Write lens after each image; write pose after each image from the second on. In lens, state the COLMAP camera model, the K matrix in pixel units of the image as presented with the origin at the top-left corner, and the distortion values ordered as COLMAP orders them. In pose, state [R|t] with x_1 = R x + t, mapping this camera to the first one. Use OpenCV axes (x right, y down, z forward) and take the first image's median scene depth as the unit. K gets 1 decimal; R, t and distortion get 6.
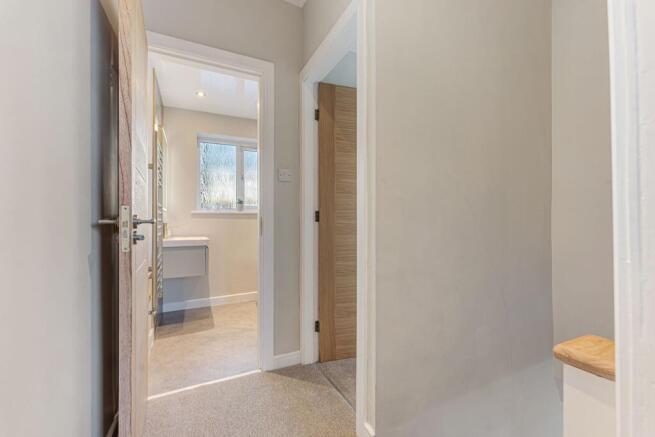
lens RADIAL K [[270.9, 0, 320.5], [0, 270.9, 229.2], [0, 0, 1]] dist [0.001626, 0.000050]
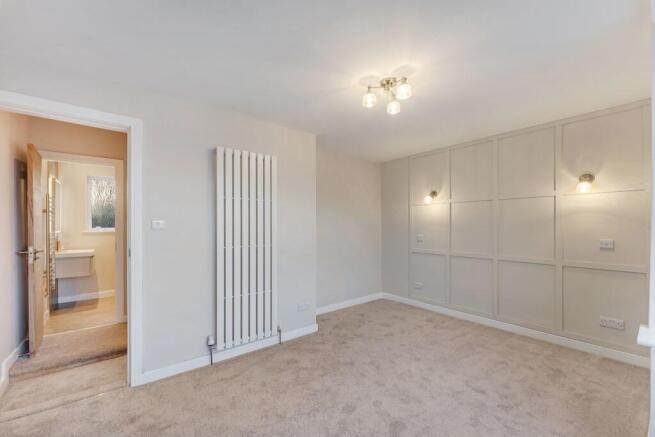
lens RADIAL K [[270.9, 0, 320.5], [0, 270.9, 229.2], [0, 0, 1]] dist [0.001626, 0.000050]
pose [[0.976613, -0.003346, 0.214979, 0.575204], [0.002636, 0.999990, 0.003586, -0.102189], [-0.214989, -0.002936, 0.976612, -0.859973]]
